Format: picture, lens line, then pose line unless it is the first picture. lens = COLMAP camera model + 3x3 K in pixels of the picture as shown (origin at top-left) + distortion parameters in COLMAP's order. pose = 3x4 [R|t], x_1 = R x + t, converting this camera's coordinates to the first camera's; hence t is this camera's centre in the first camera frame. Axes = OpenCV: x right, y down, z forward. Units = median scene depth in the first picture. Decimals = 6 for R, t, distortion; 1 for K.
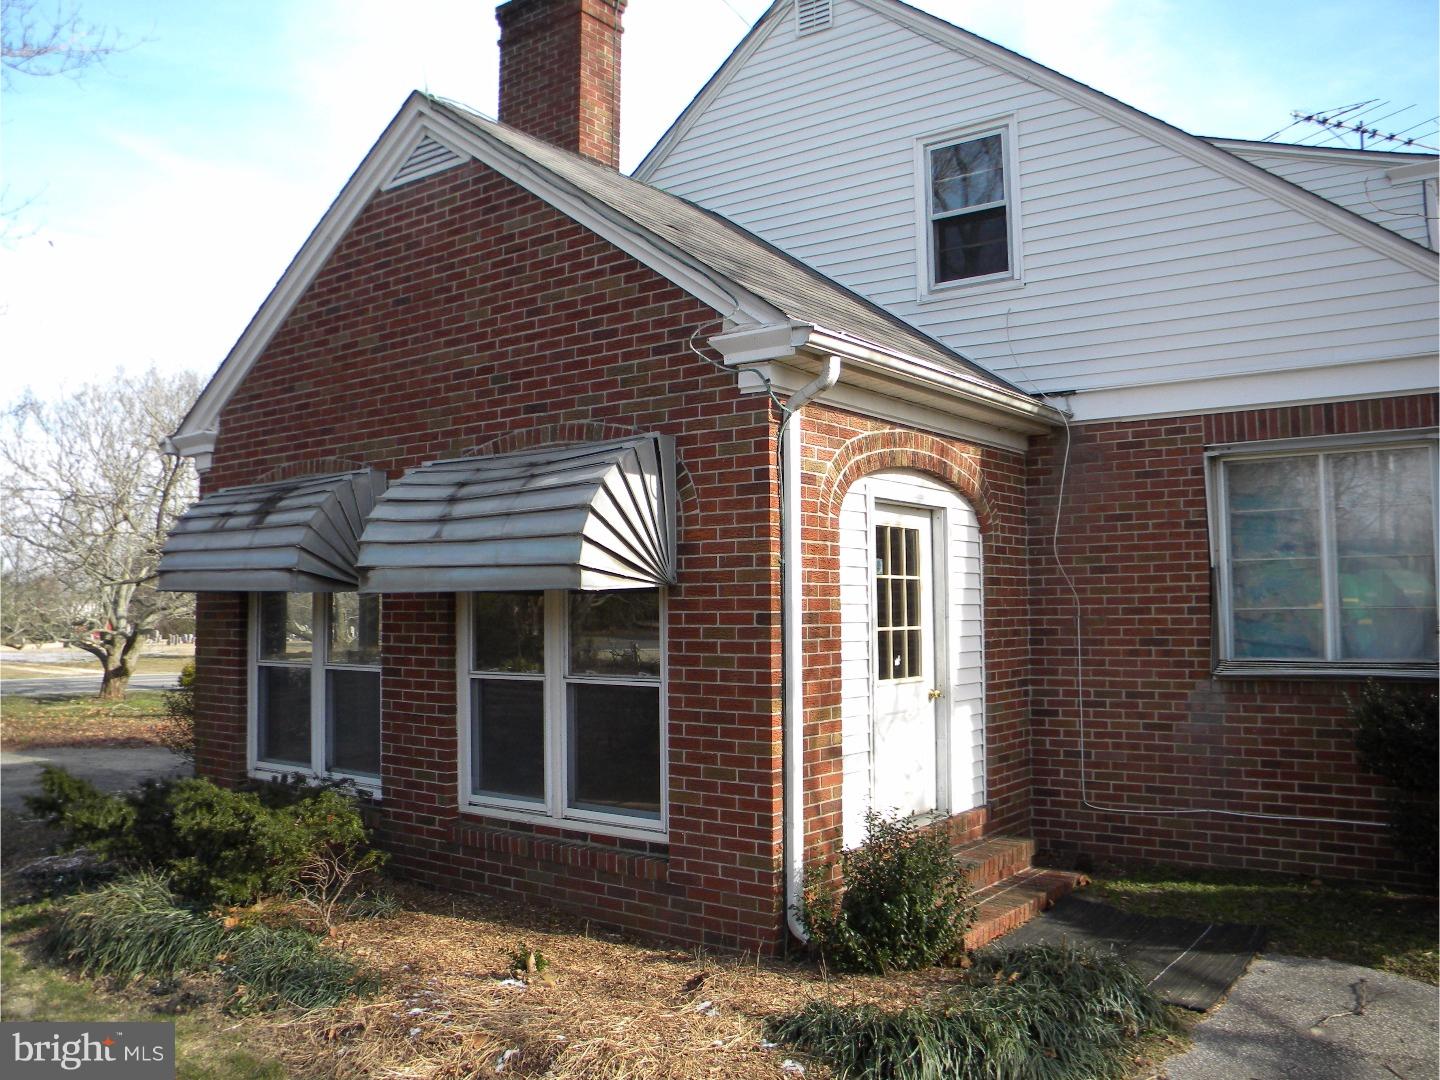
lens RADIAL K [[1193.6, 0, 720.0], [0, 1193.6, 540.0], [0, 0, 1]] dist [-0.182924, 0.137913]
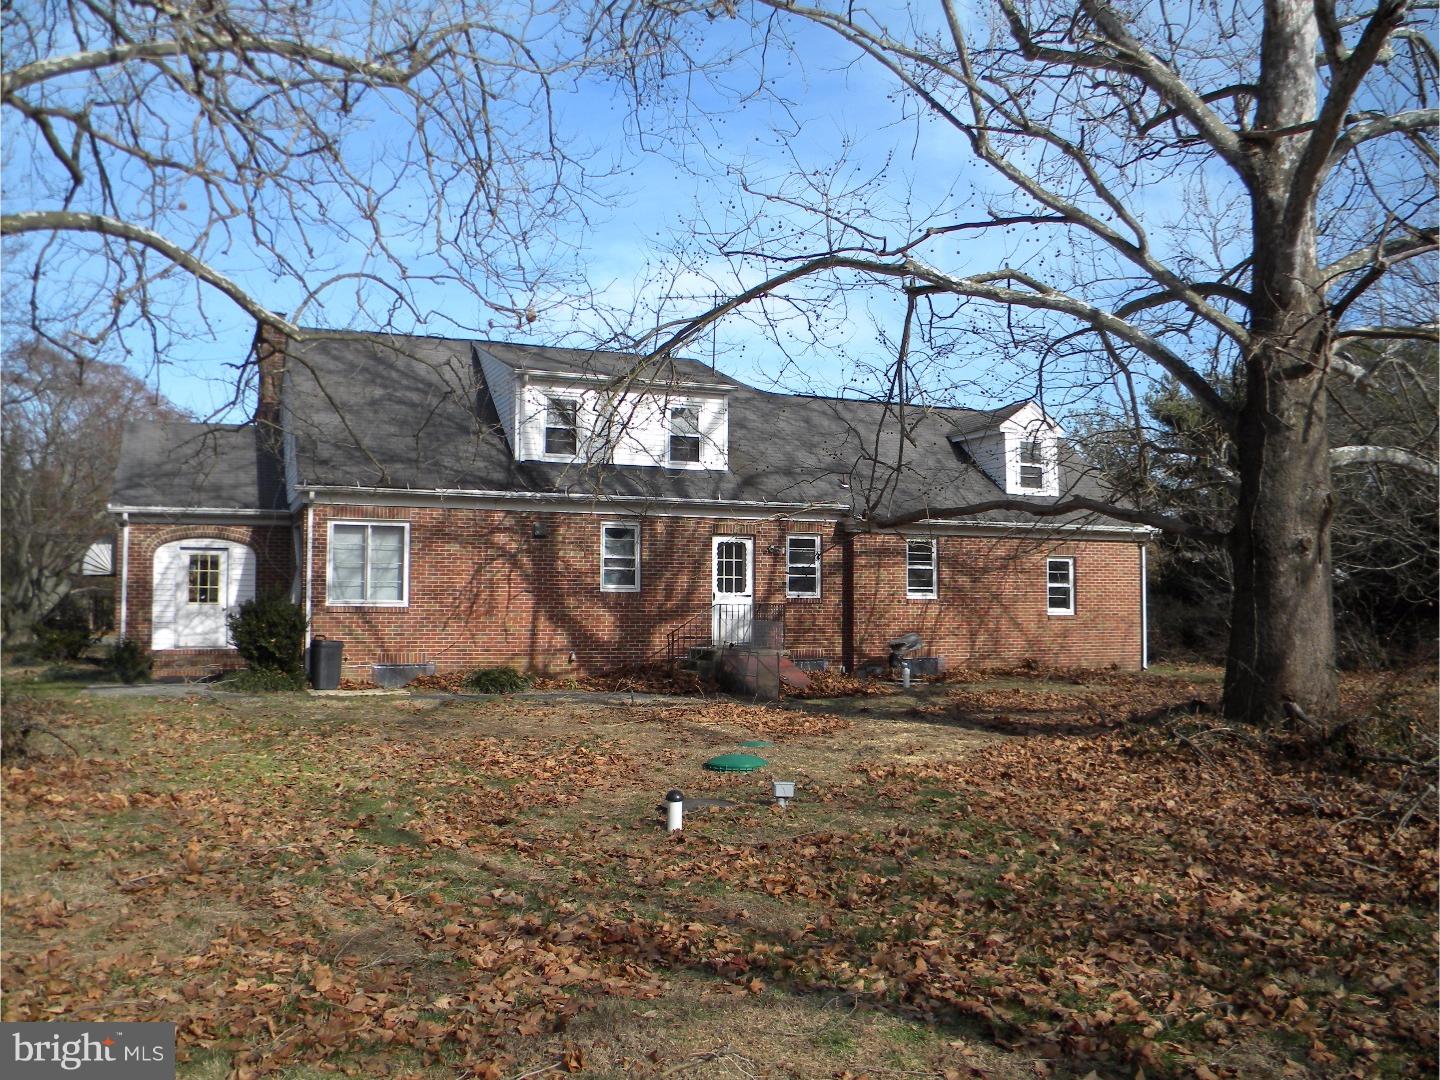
lens RADIAL K [[1193.6, 0, 720.0], [0, 1193.6, 540.0], [0, 0, 1]] dist [-0.182924, 0.137913]
pose [[0.875965, -0.021689, -0.481887, 2.928060], [0.025687, 0.999669, 0.001699, -0.021664], [0.481691, -0.013866, 0.876232, -1.073477]]
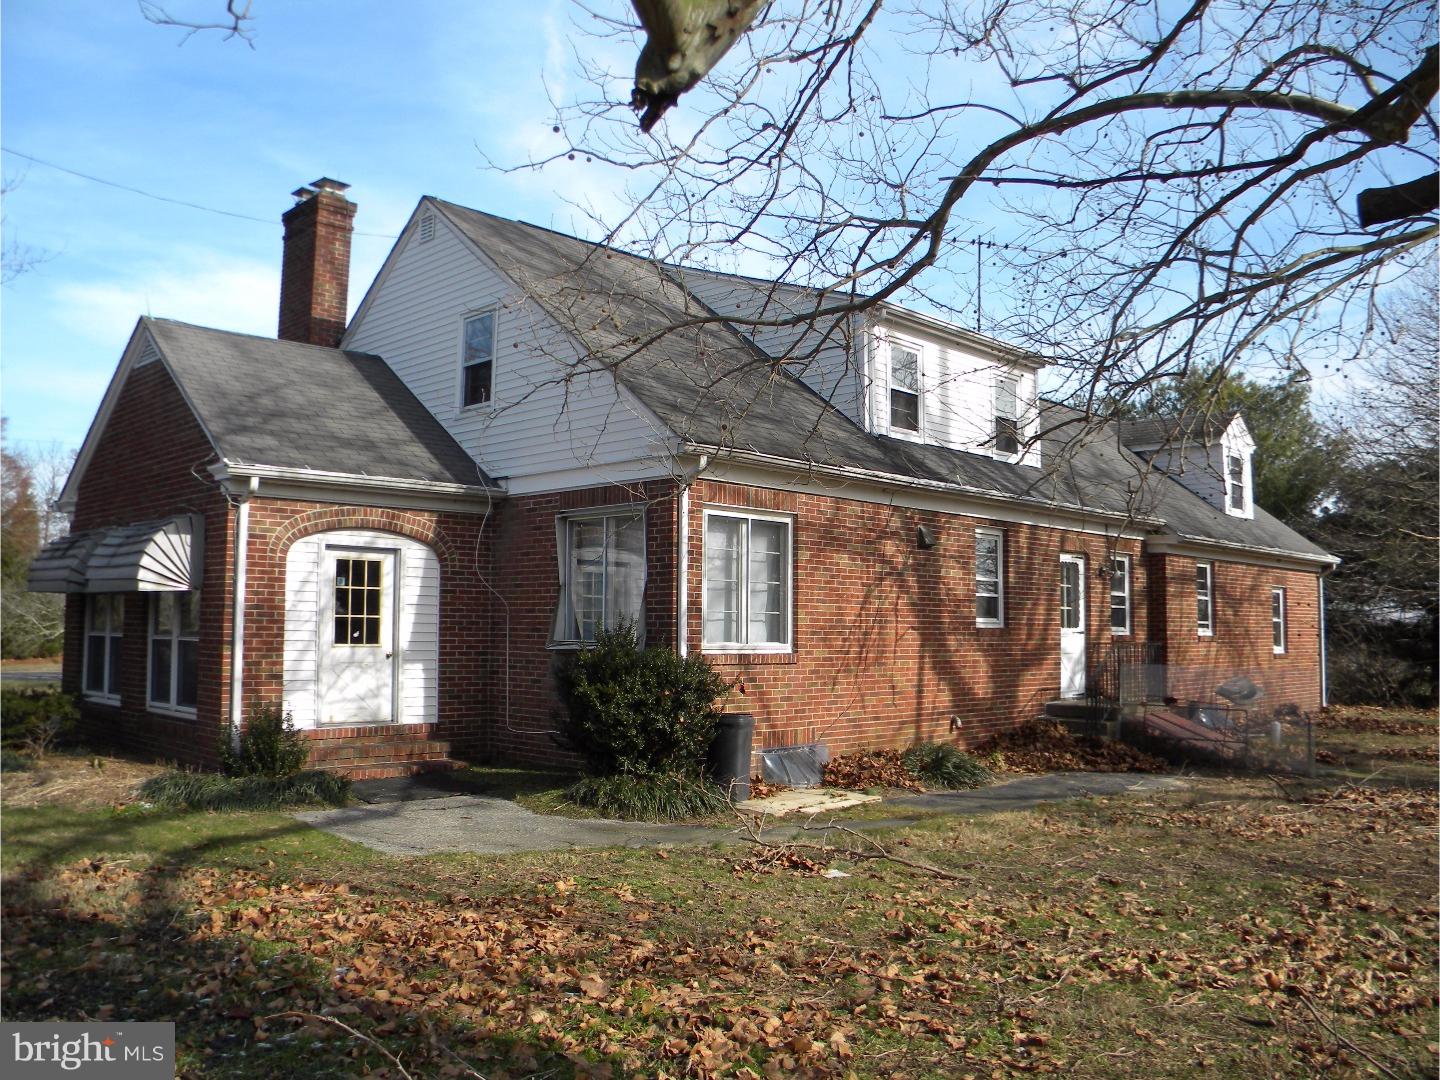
lens RADIAL K [[1193.6, 0, 720.0], [0, 1193.6, 540.0], [0, 0, 1]] dist [-0.182924, 0.137913]
pose [[0.991276, 0.002036, -0.131789, 0.951630], [-0.003769, 0.999910, -0.012906, -0.020737], [0.131751, 0.013290, 0.991194, -0.710396]]
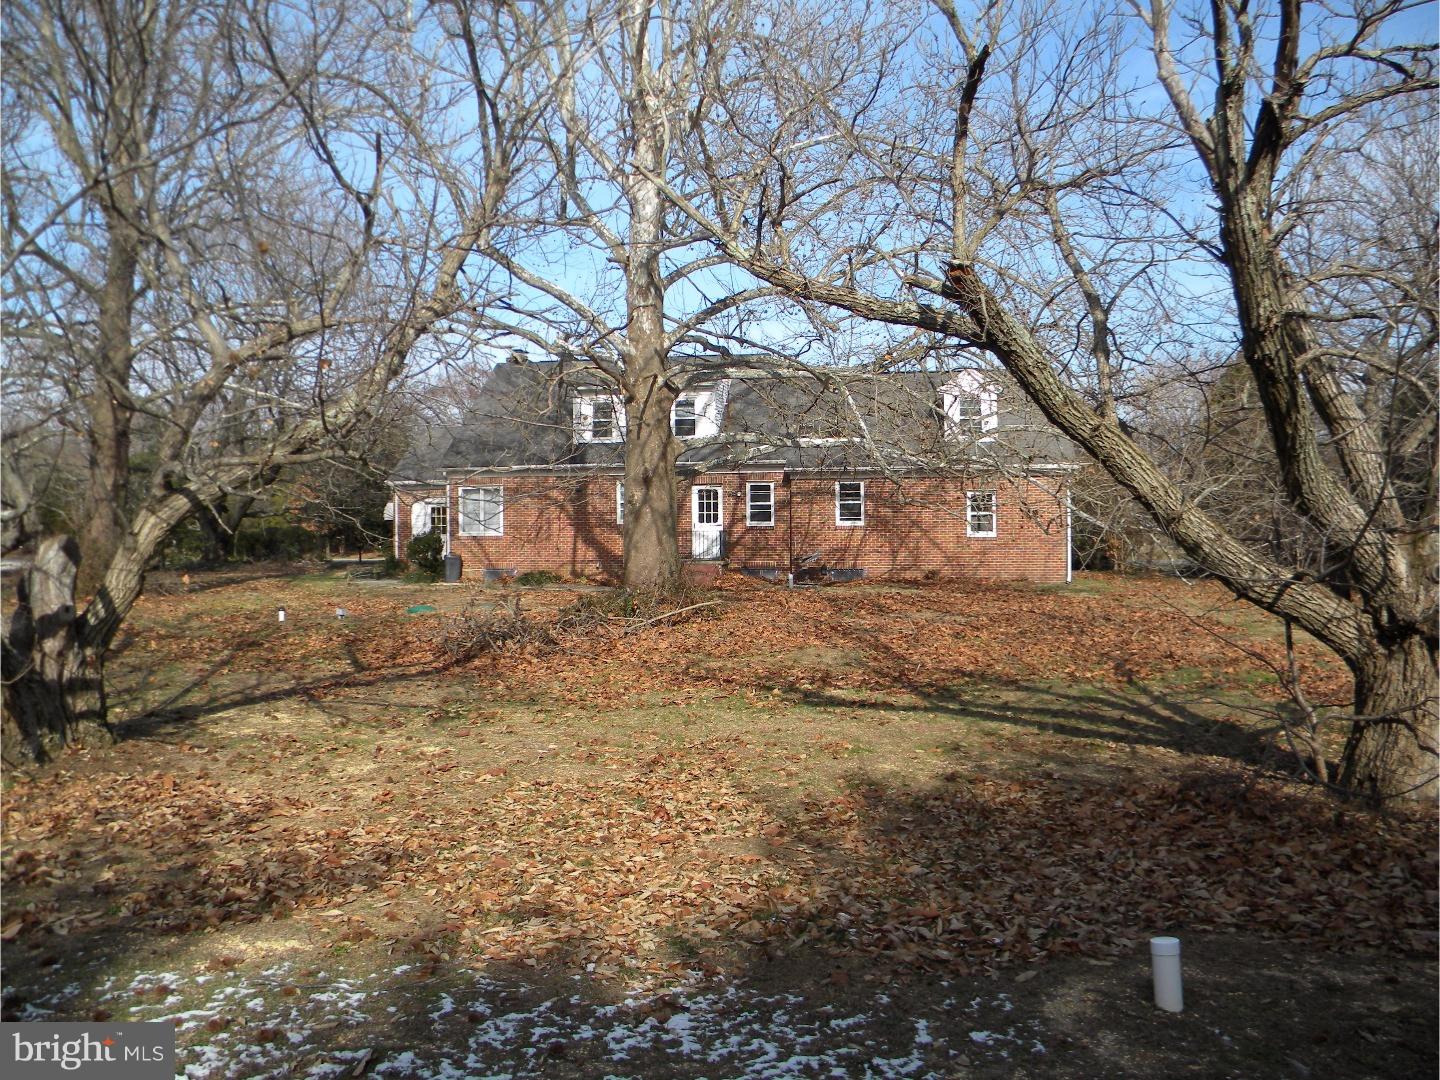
lens RADIAL K [[1193.6, 0, 720.0], [0, 1193.6, 540.0], [0, 0, 1]] dist [-0.182924, 0.137913]
pose [[0.462998, 0.004926, -0.886346, 5.754488], [0.064162, 0.997175, 0.039058, 0.010689], [0.884034, -0.074953, 0.461374, -0.393537]]
